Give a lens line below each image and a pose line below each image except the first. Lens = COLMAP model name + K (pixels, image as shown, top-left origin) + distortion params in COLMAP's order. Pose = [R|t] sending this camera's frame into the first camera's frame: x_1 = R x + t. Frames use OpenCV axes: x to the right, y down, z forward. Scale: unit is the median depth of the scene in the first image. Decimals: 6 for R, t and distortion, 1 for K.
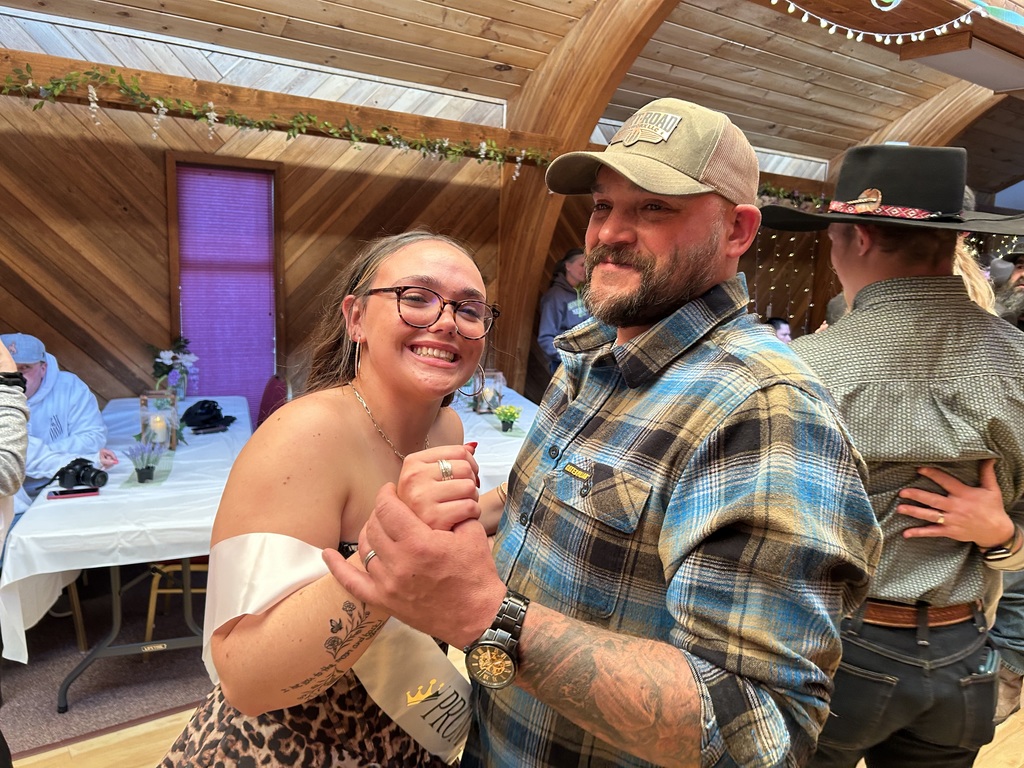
lens RADIAL K [[782.1, 0, 512.0], [0, 782.1, 384.0], [0, 0, 1]] dist [0.001403, 0.005946]
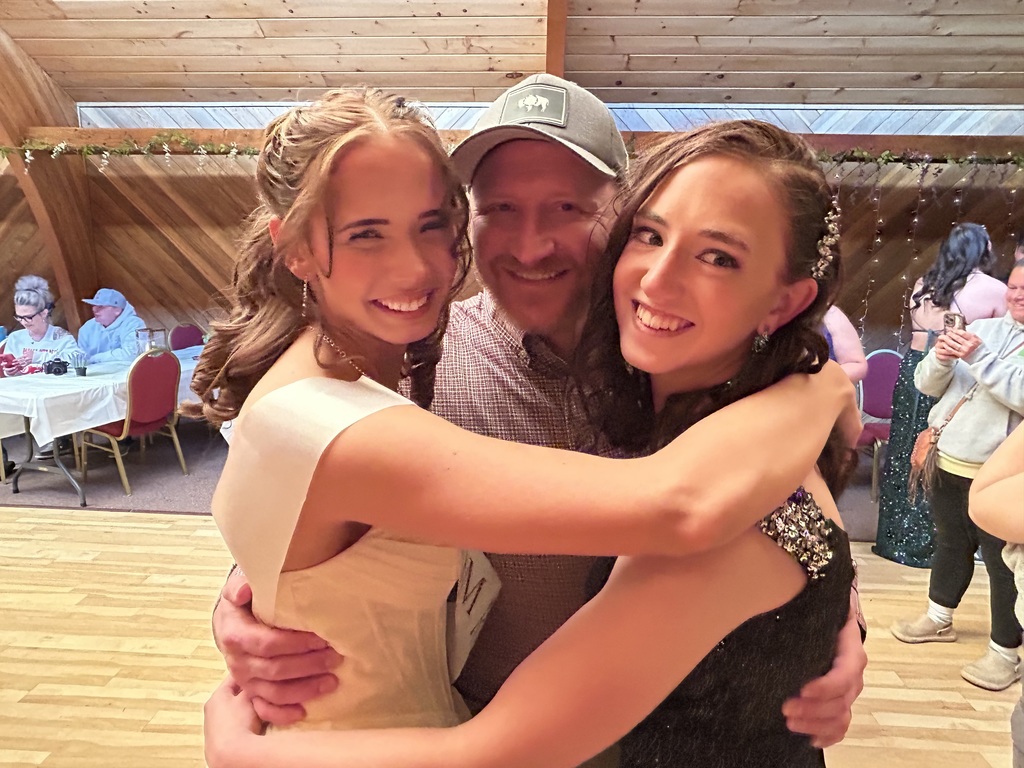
lens RADIAL K [[641.4, 0, 512.0], [0, 641.4, 384.0], [0, 0, 1]] dist [-0.007598, -0.002491]
pose [[0.778038, 0.098731, -0.620411, 0.681163], [-0.082563, 0.995077, 0.054814, -0.006301], [0.622768, 0.008576, 0.782359, 0.299899]]
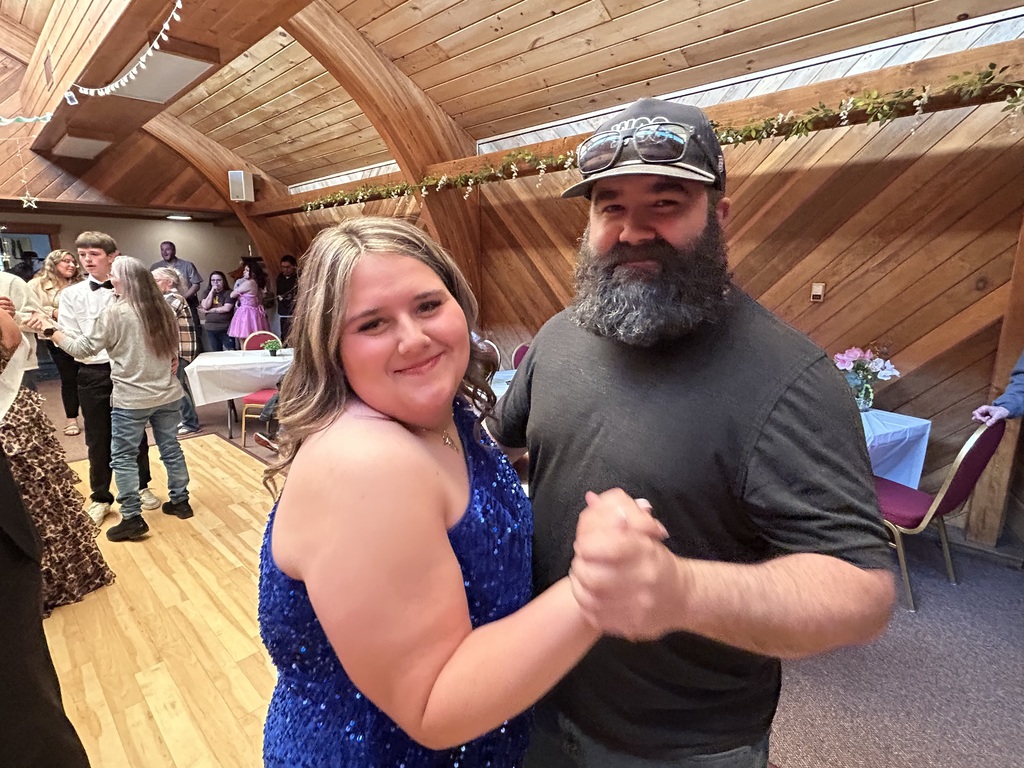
lens RADIAL K [[542.0, 0, 512.0], [0, 542.0, 384.0], [0, 0, 1]] dist [-0.002334, 0.000065]
pose [[0.167312, 0.163933, -0.972179, 0.471164], [-0.141898, 0.979816, 0.140800, -0.064361], [0.975639, 0.114393, 0.187196, 0.619437]]
